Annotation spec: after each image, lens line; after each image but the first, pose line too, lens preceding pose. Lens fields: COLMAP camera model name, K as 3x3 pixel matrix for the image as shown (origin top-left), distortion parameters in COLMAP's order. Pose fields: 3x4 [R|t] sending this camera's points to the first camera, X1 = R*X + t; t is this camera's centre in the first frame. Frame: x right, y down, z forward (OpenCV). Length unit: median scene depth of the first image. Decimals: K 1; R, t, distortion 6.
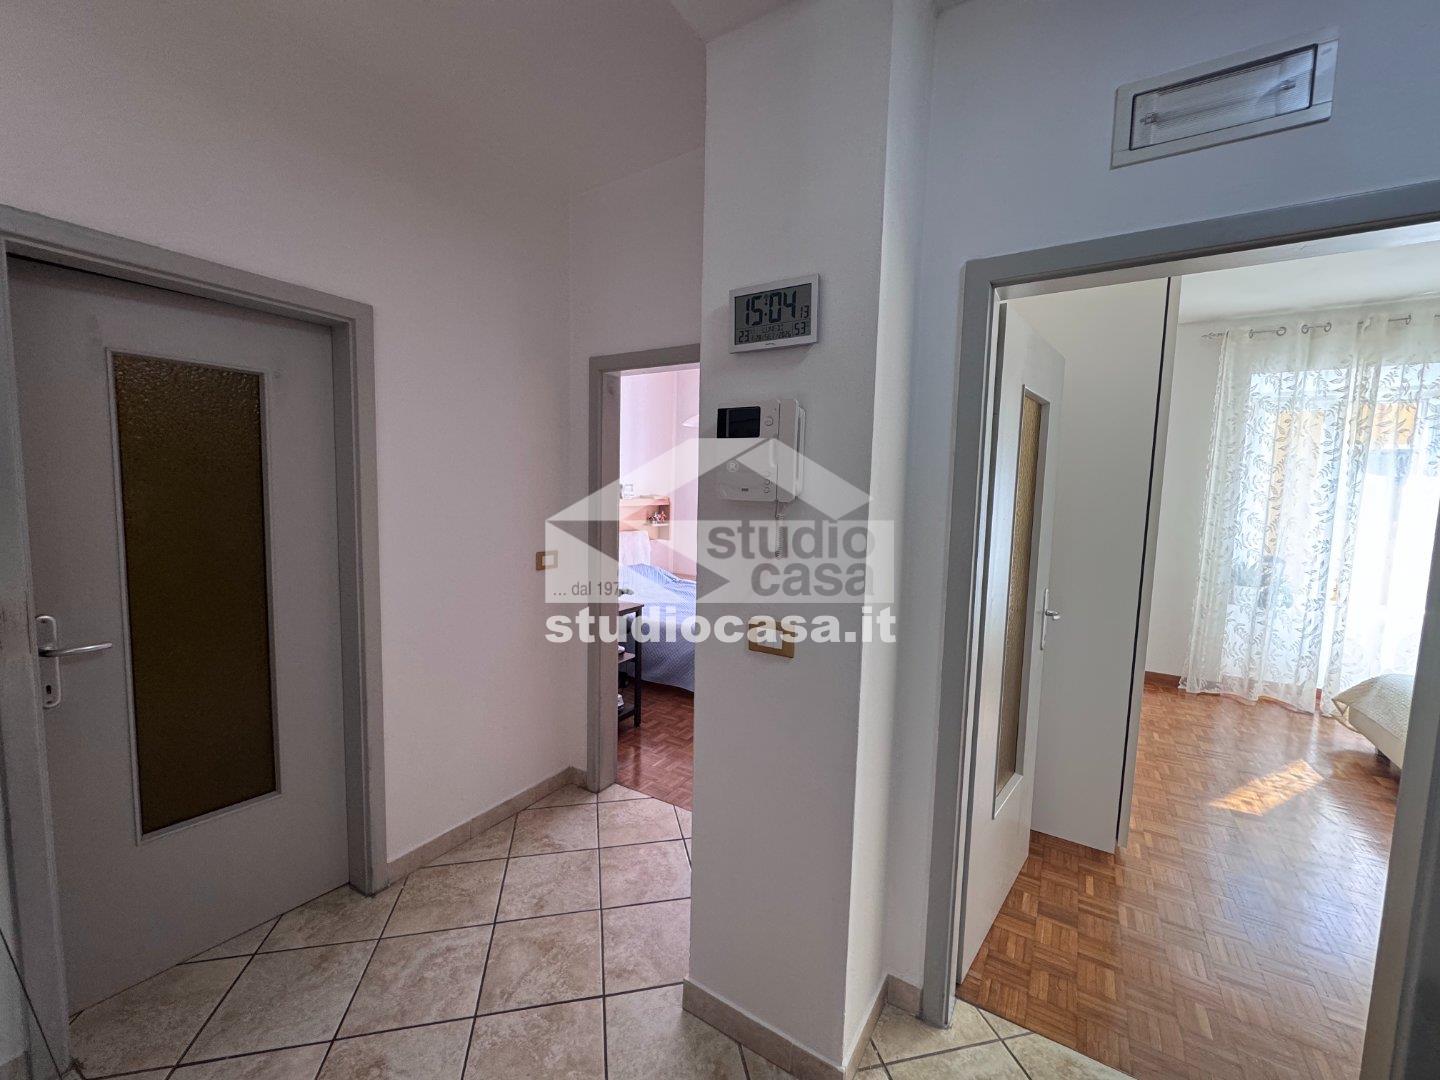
lens RADIAL K [[577.4, 0, 711.8], [0, 577.4, 534.7], [0, 0, 1]] dist [-0.003606, -0.000672]
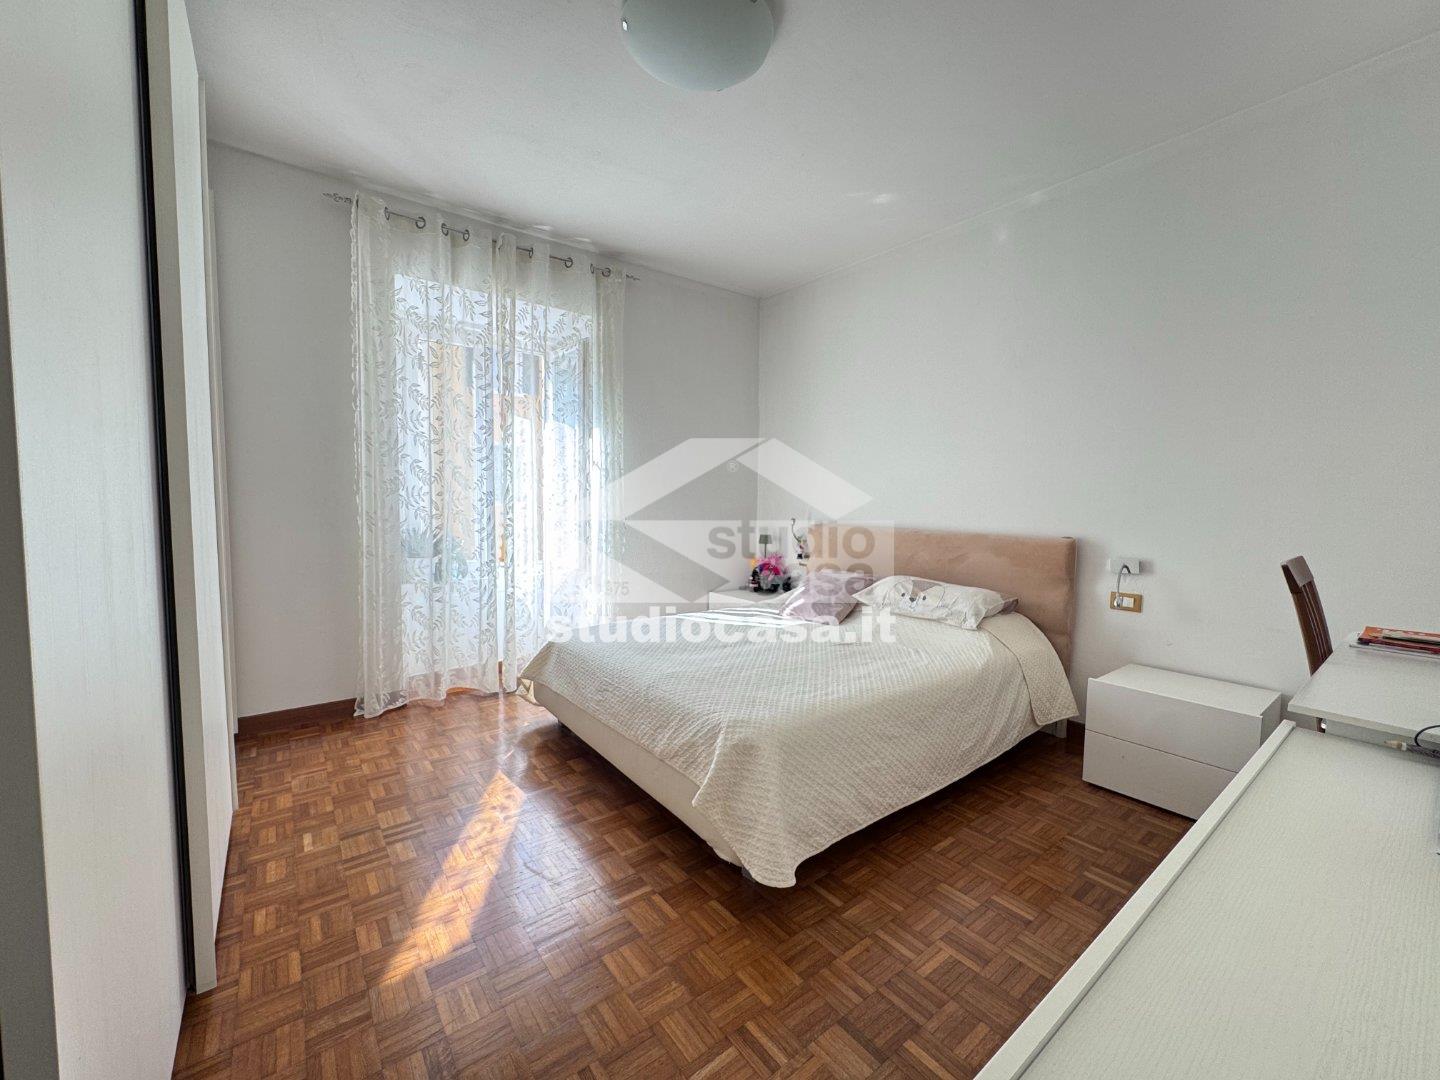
lens RADIAL K [[577.4, 0, 716.0], [0, 577.4, 531.3], [0, 0, 1]] dist [-0.003606, -0.000672]
pose [[0.343797, -0.076766, 0.935901, 0.367281], [0.079897, 0.995430, 0.052299, 0.049489], [-0.935639, 0.056796, 0.348359, 0.378944]]
